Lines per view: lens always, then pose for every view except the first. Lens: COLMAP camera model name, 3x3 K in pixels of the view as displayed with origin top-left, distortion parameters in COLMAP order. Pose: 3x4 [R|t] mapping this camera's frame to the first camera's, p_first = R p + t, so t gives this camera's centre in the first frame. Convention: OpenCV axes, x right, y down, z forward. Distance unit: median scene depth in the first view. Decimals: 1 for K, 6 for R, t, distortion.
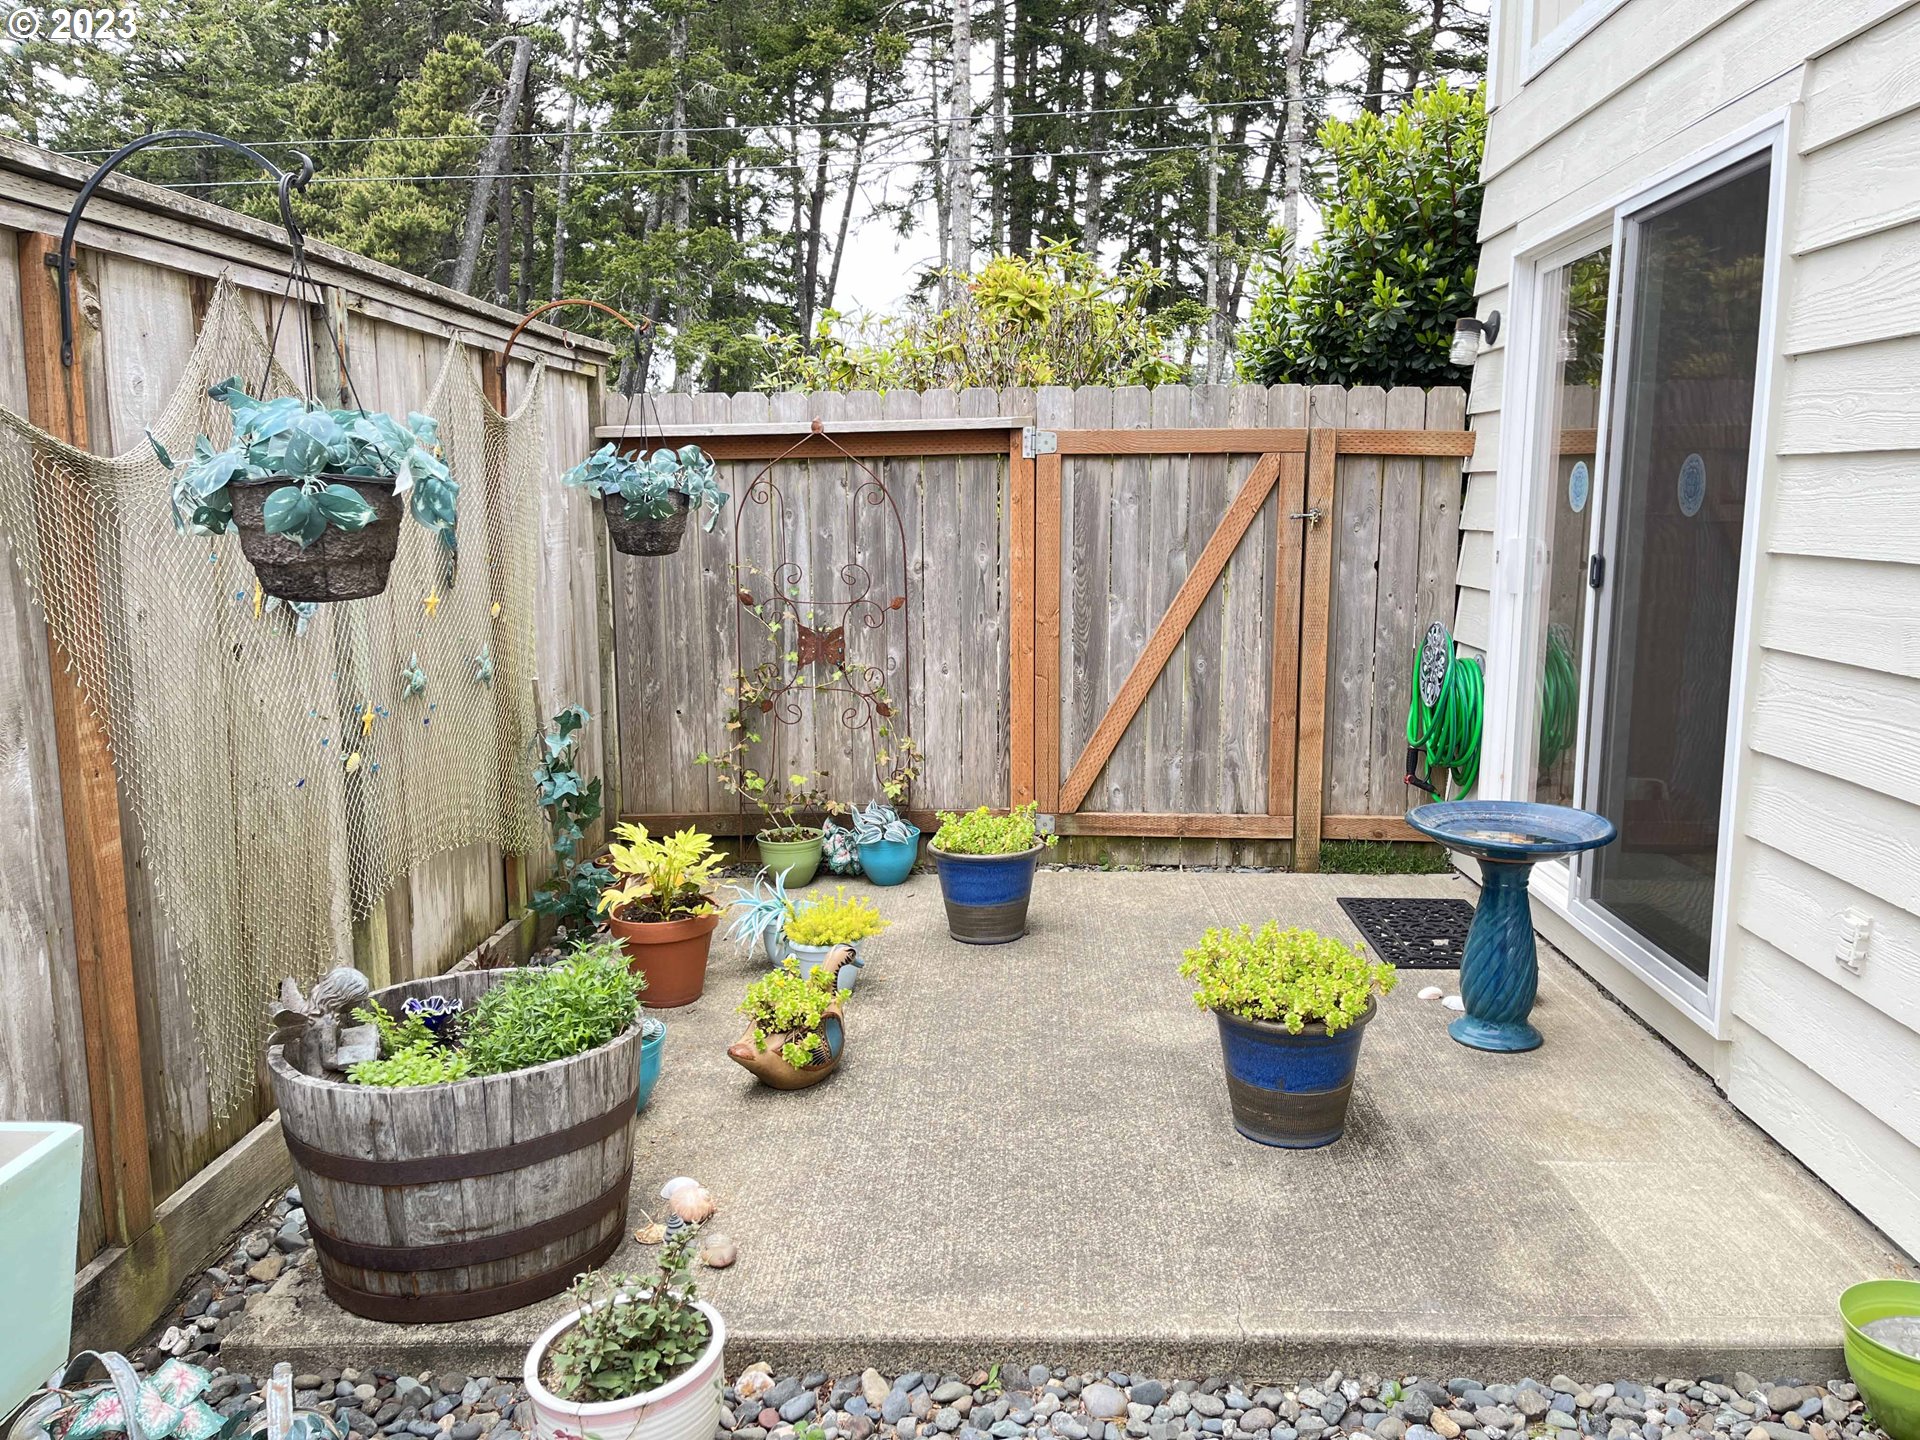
lens RADIAL K [[1430.6, 0, 956.1], [0, 1430.6, 724.4], [0, 0, 1]] dist [0.064444, -0.078180]
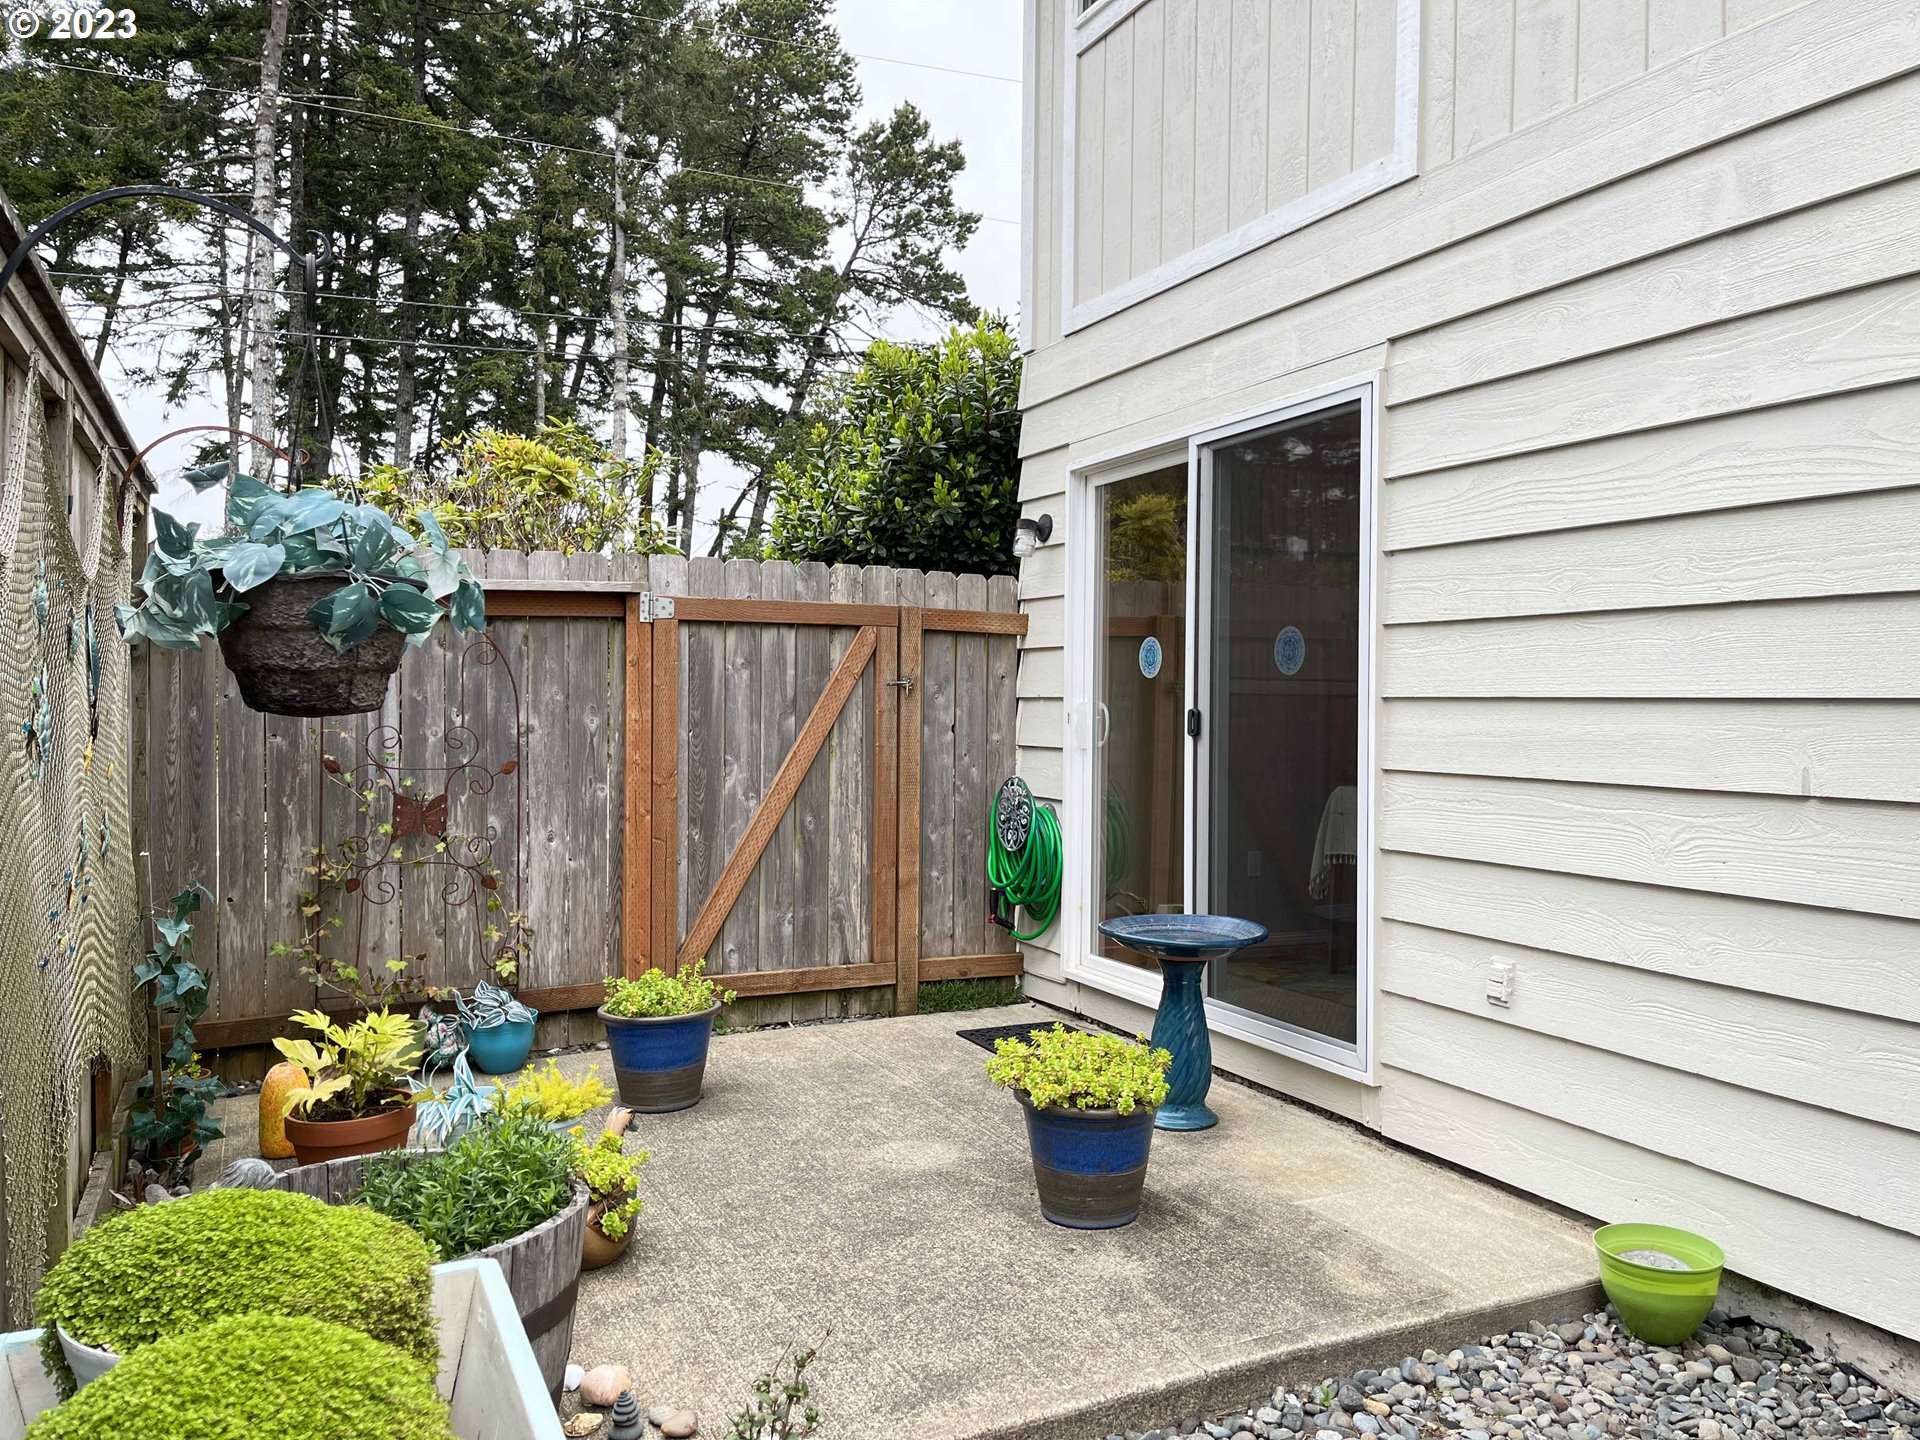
lens RADIAL K [[1430.6, 0, 978.6], [0, 1430.6, 718.8], [0, 0, 1]] dist [0.064444, -0.078180]
pose [[0.886552, 0.000905, 0.462627, -0.209279], [0.064416, 0.990015, -0.125380, 0.023264], [-0.458122, 0.140956, 0.877642, 0.014367]]
